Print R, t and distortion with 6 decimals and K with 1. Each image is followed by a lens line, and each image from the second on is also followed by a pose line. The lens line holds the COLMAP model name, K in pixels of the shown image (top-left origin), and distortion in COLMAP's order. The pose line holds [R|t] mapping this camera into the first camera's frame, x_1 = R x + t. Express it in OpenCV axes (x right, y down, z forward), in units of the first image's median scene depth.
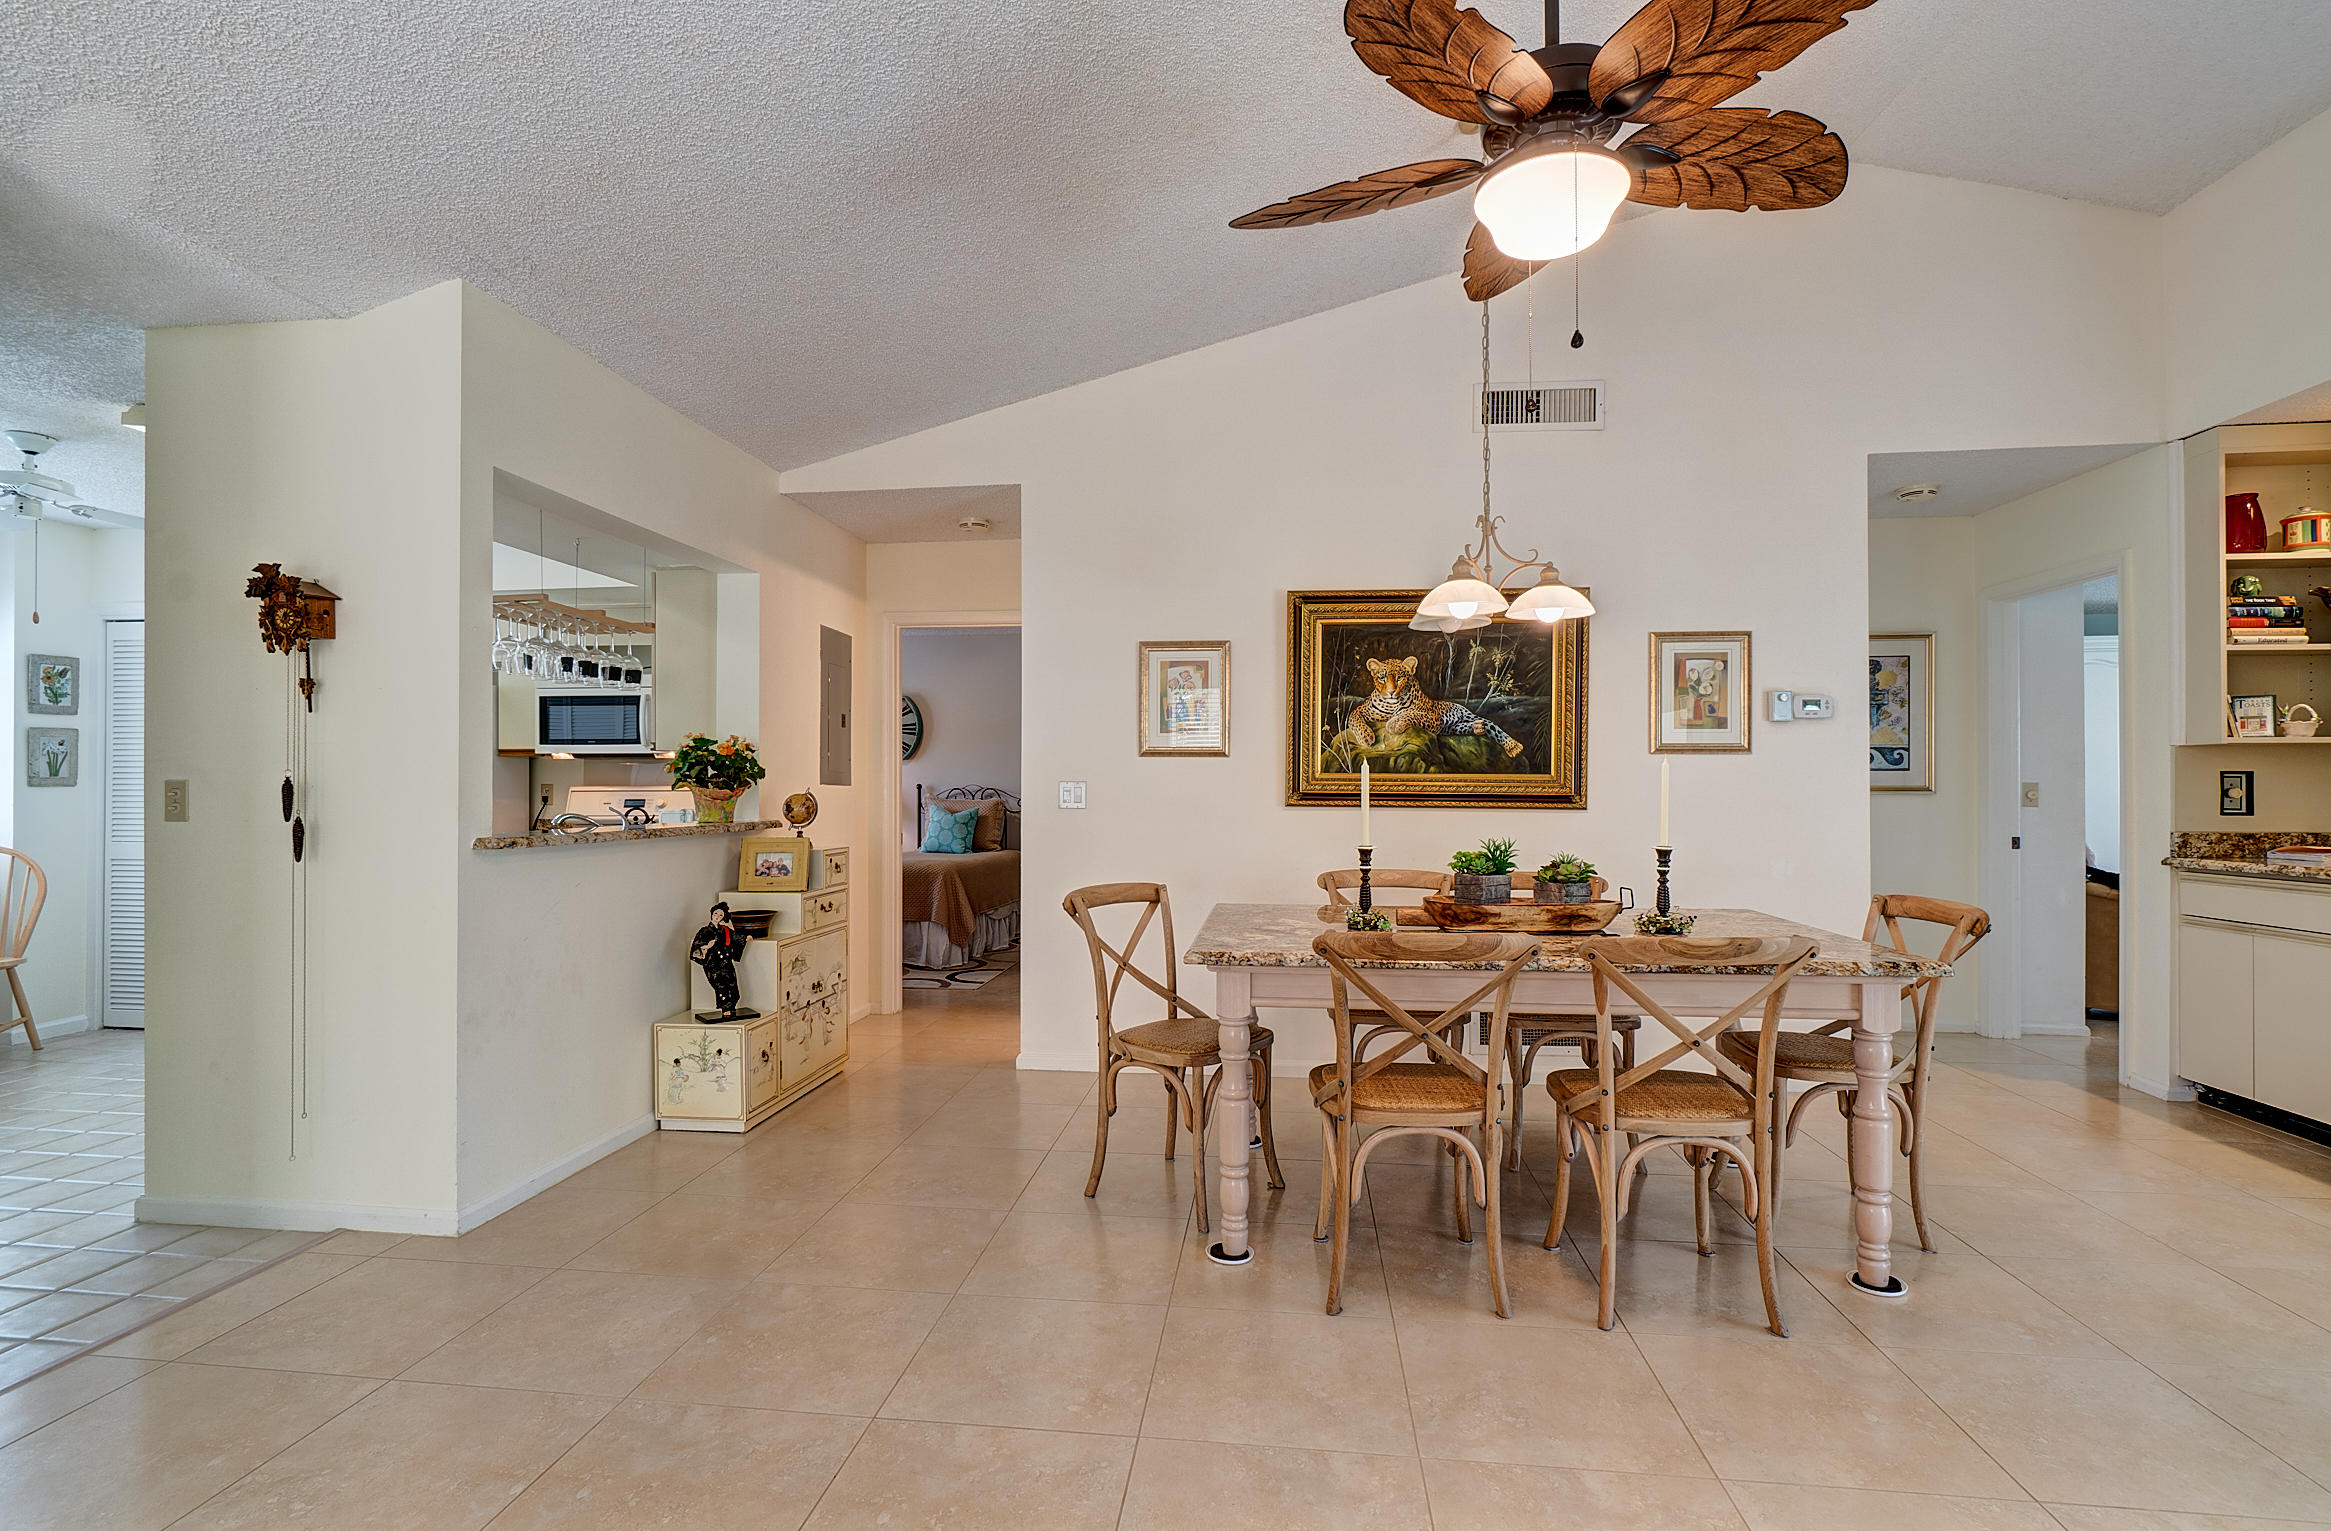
lens RADIAL K [[1085.0, 0, 1158.7], [0, 1085.0, 780.8], [0, 0, 1]] dist [-0.003689, -0.000011]
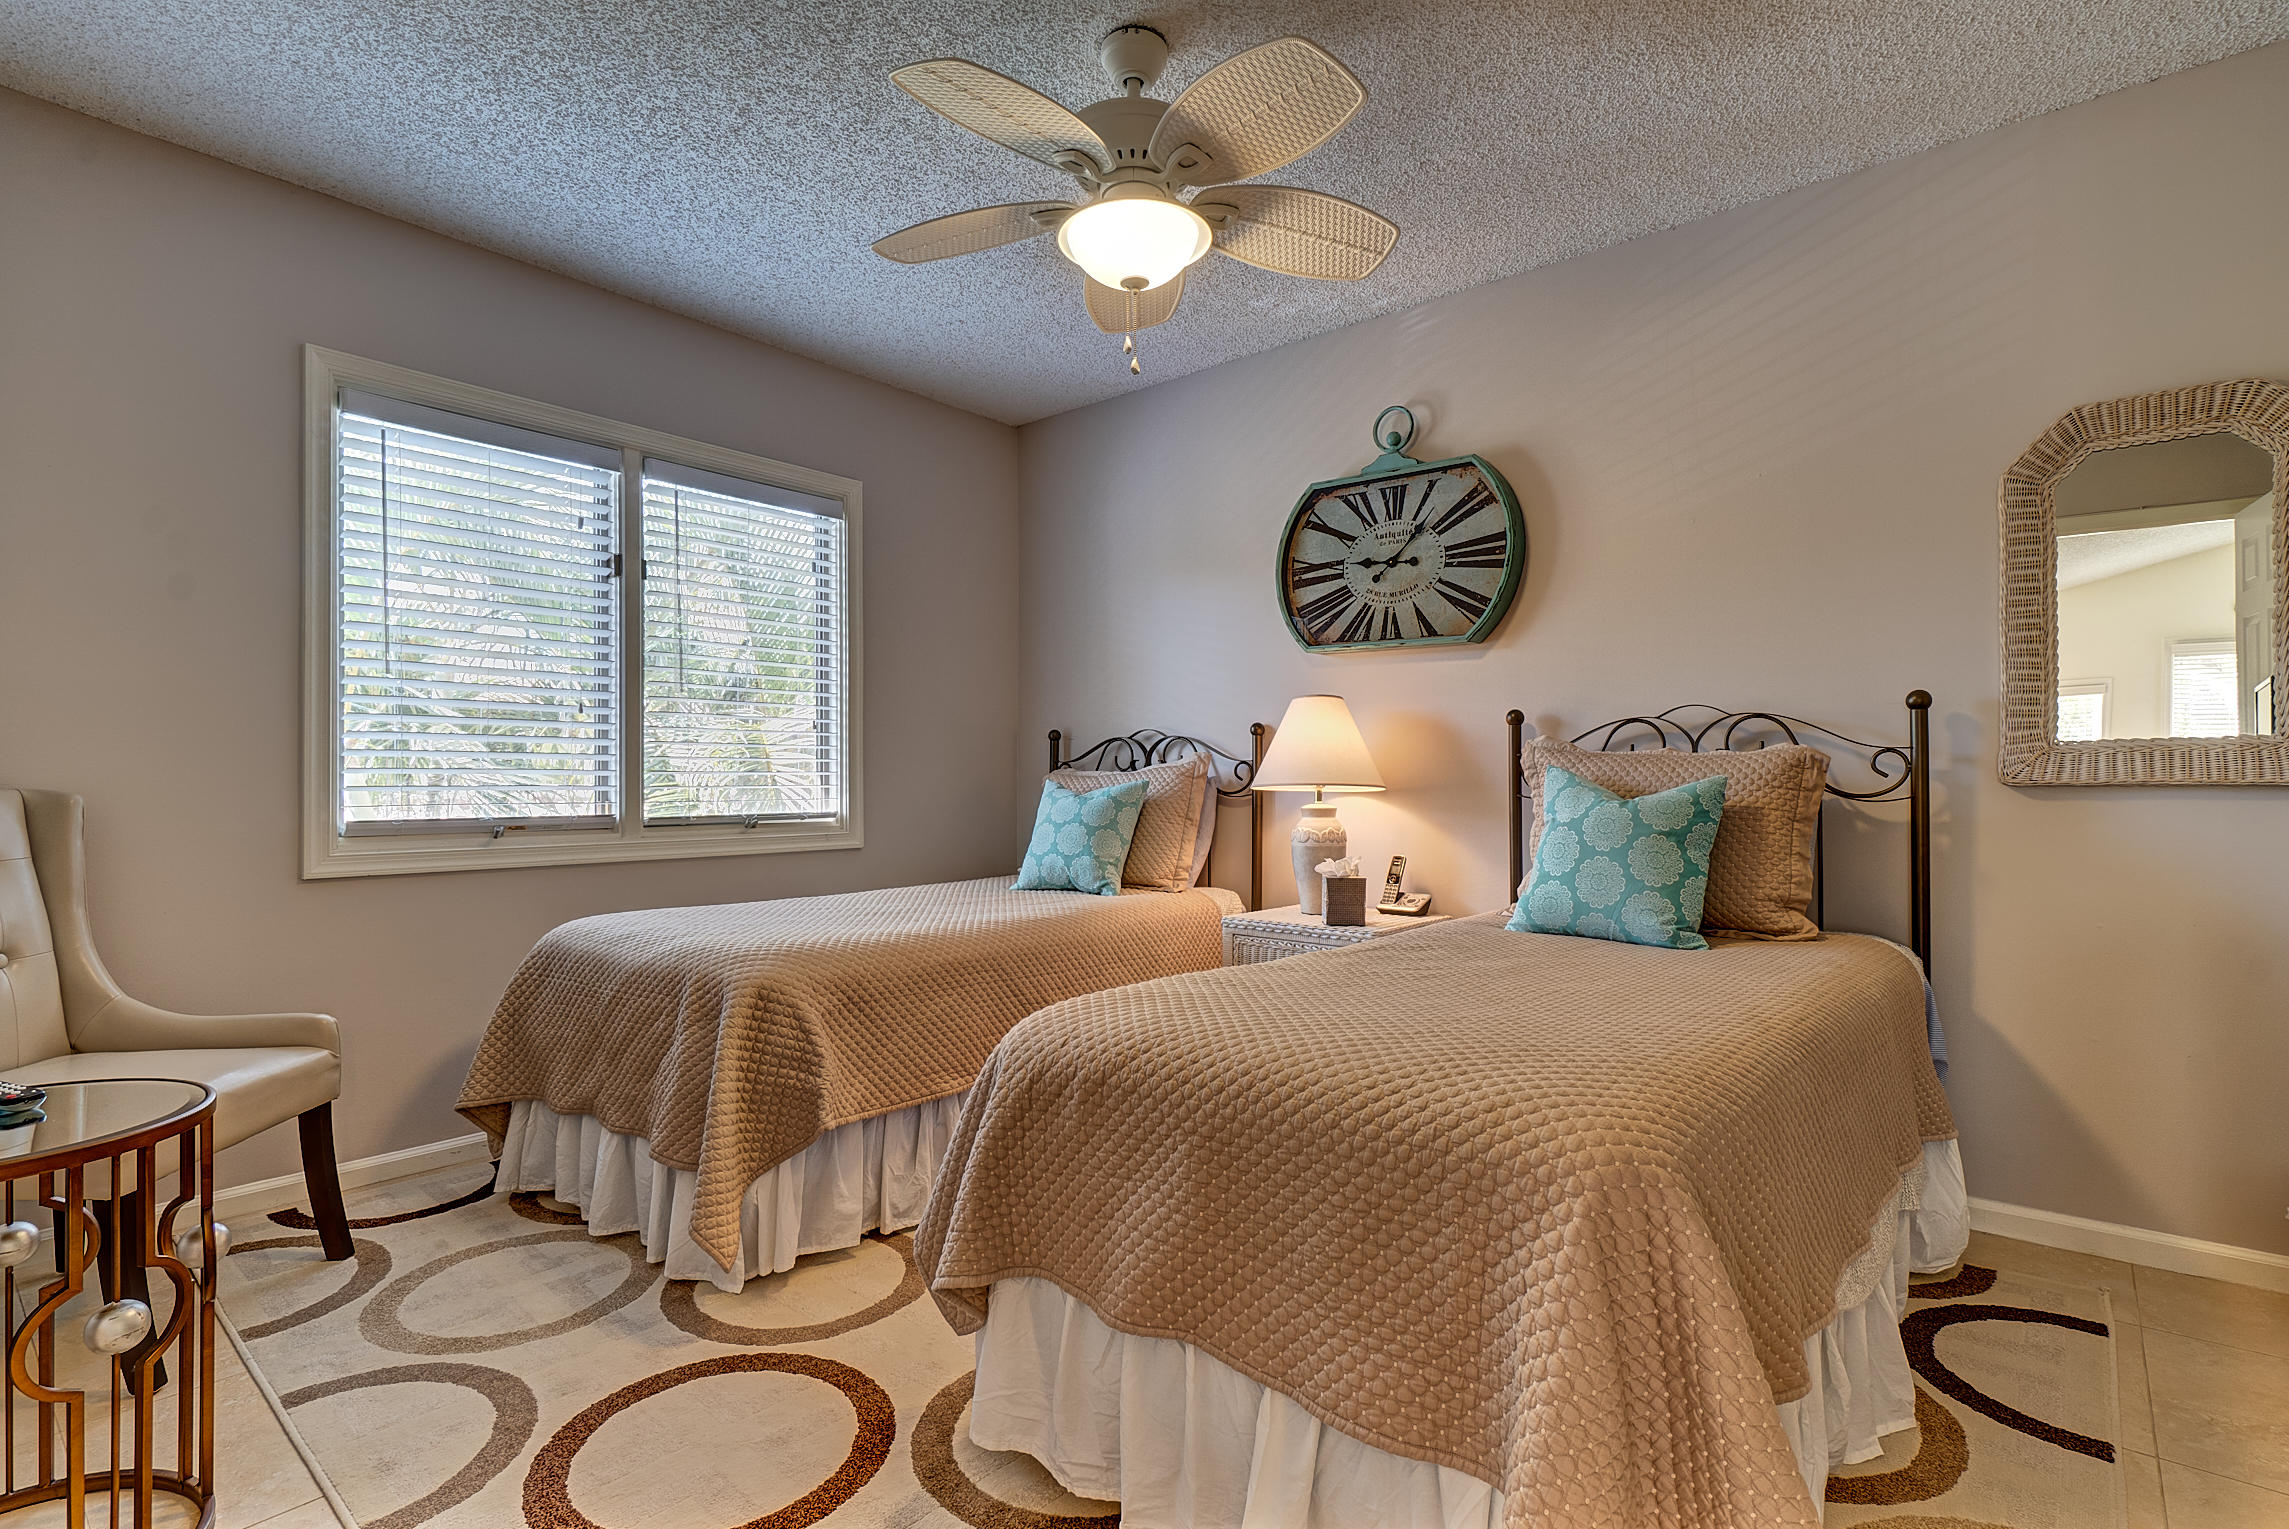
lens RADIAL K [[1074.3, 0, 1158.9], [0, 1074.3, 769.9], [0, 0, 1]] dist [-0.002460, 0.000347]
pose [[0.835807, -0.000881, -0.549022, -0.276353], [0.003673, 0.999985, 0.003987, 0.043093], [0.549011, -0.005349, 0.835798, 1.399322]]
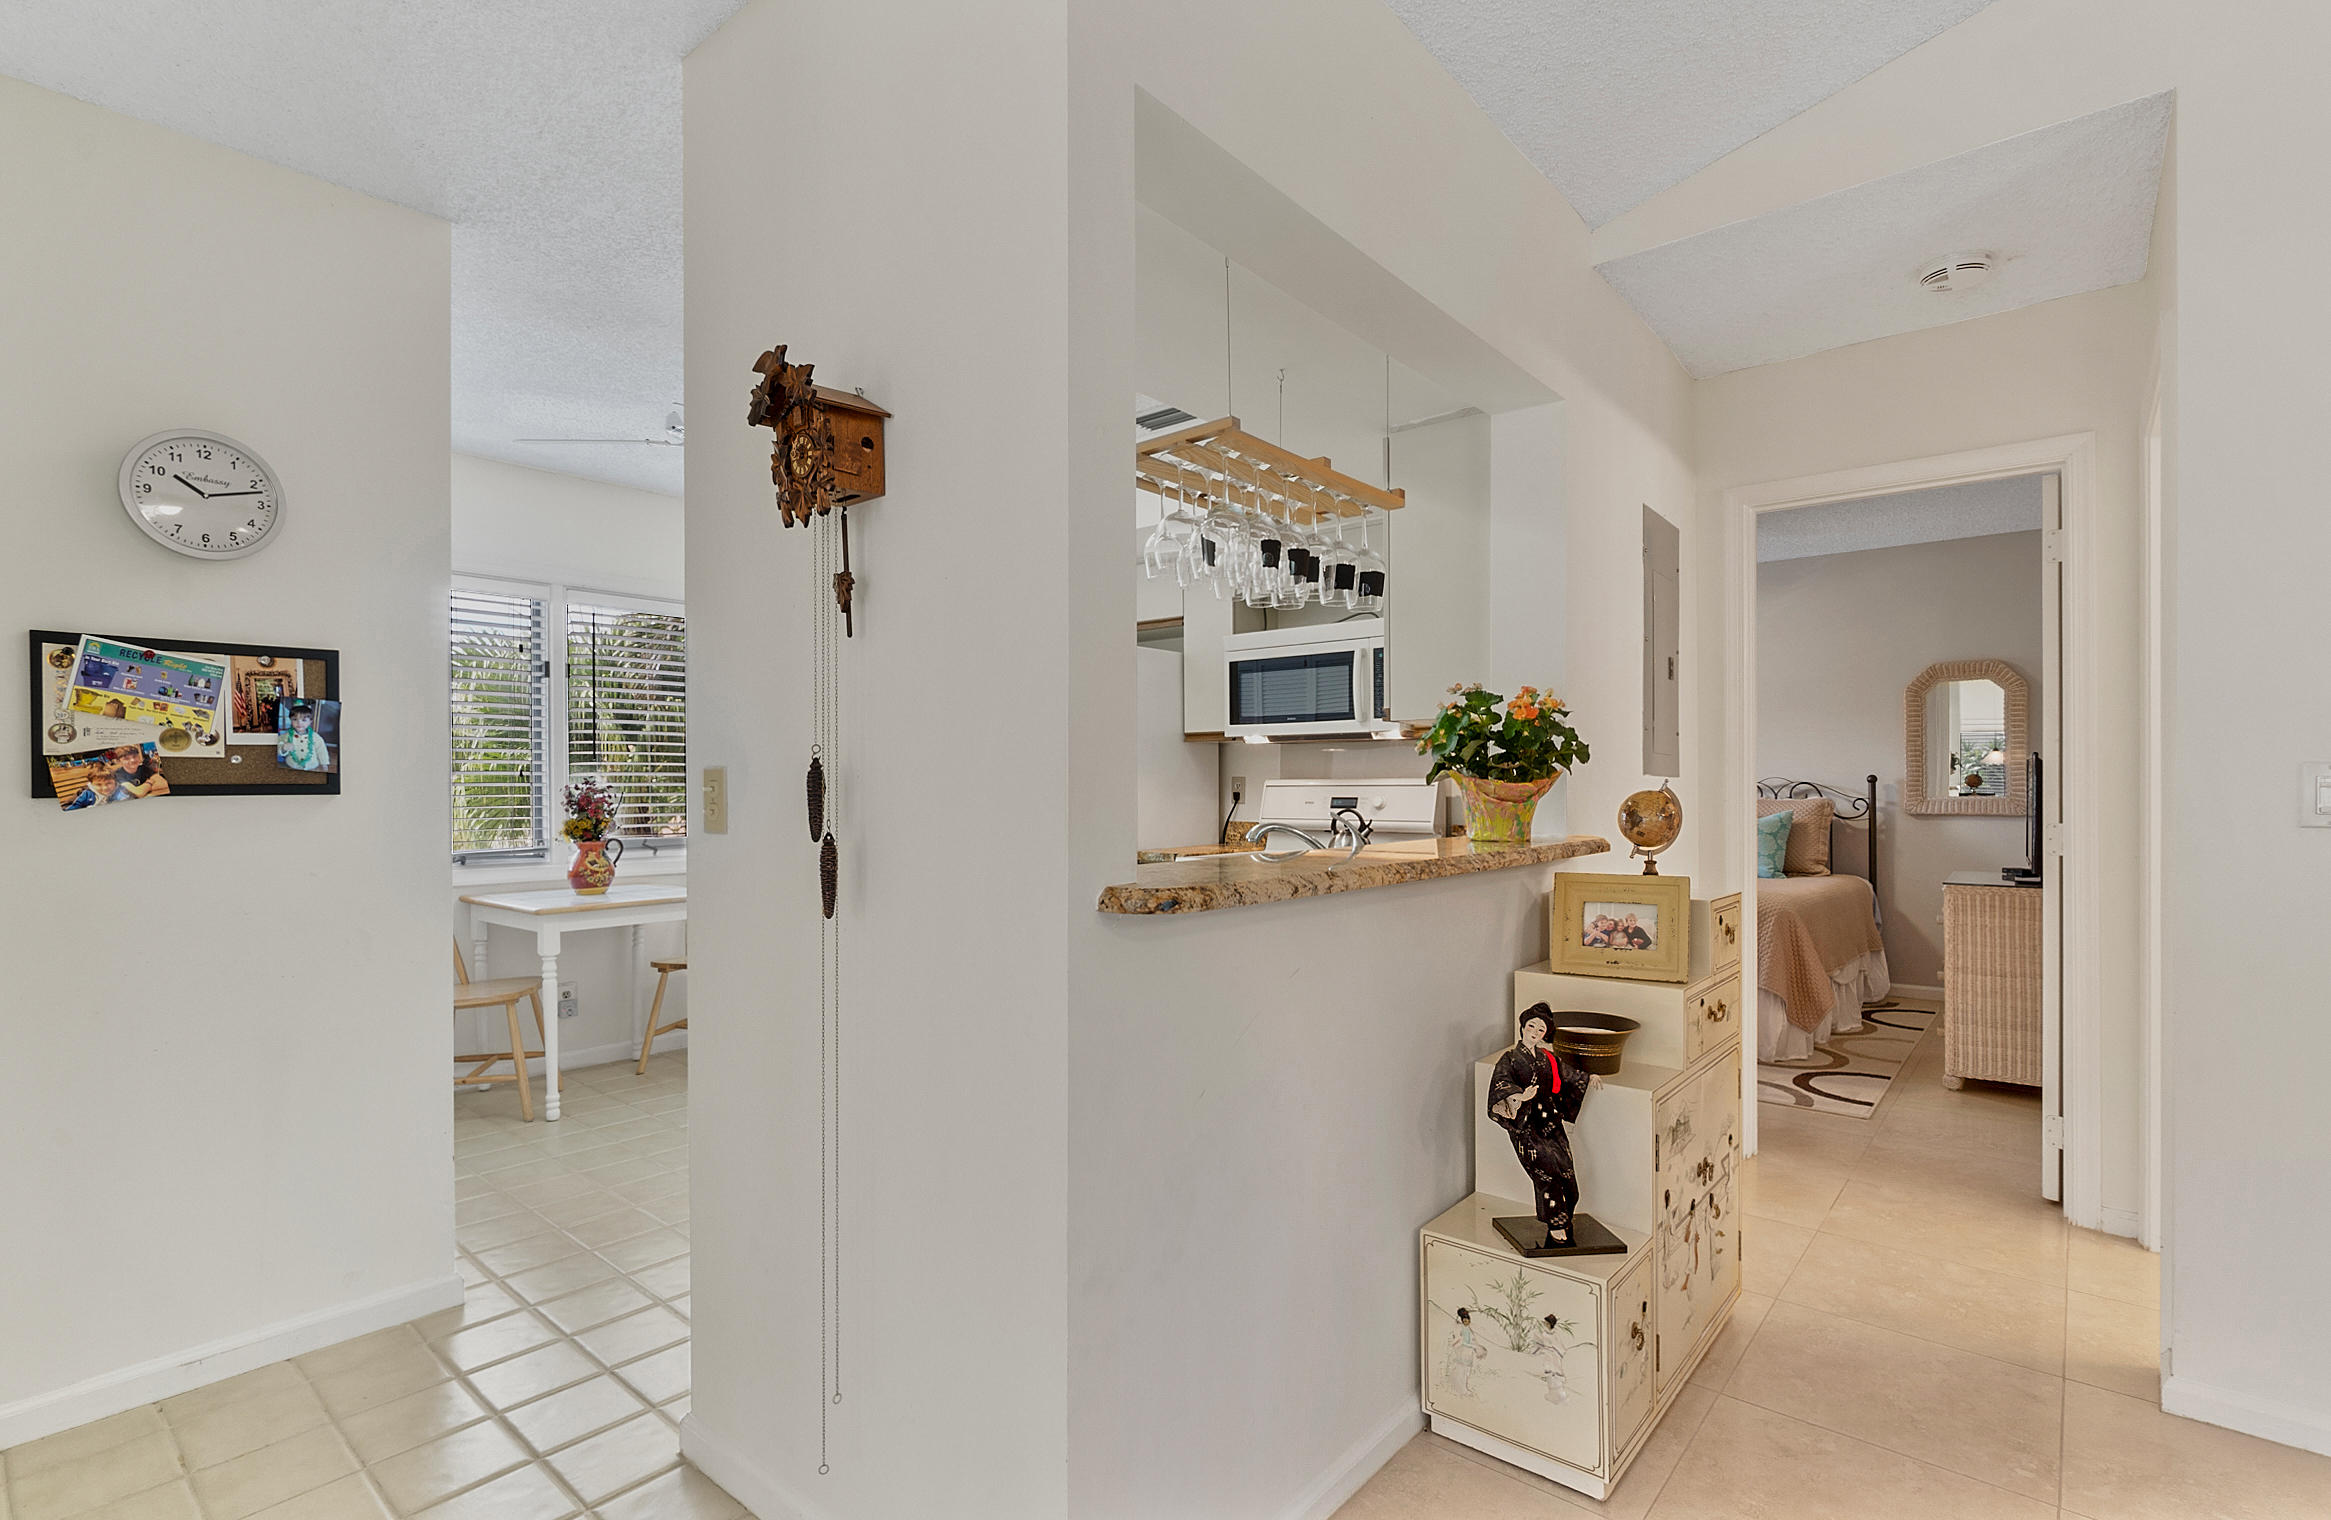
lens RADIAL K [[1095.2, 0, 1165.8], [0, 1095.2, 790.7], [0, 0, 1]] dist [0.001330, -0.000569]
pose [[0.836554, 0.002624, -0.547878, -0.239796], [0.004619, 0.999919, 0.011842, 0.004584], [0.547865, -0.012437, 0.836474, 0.424203]]
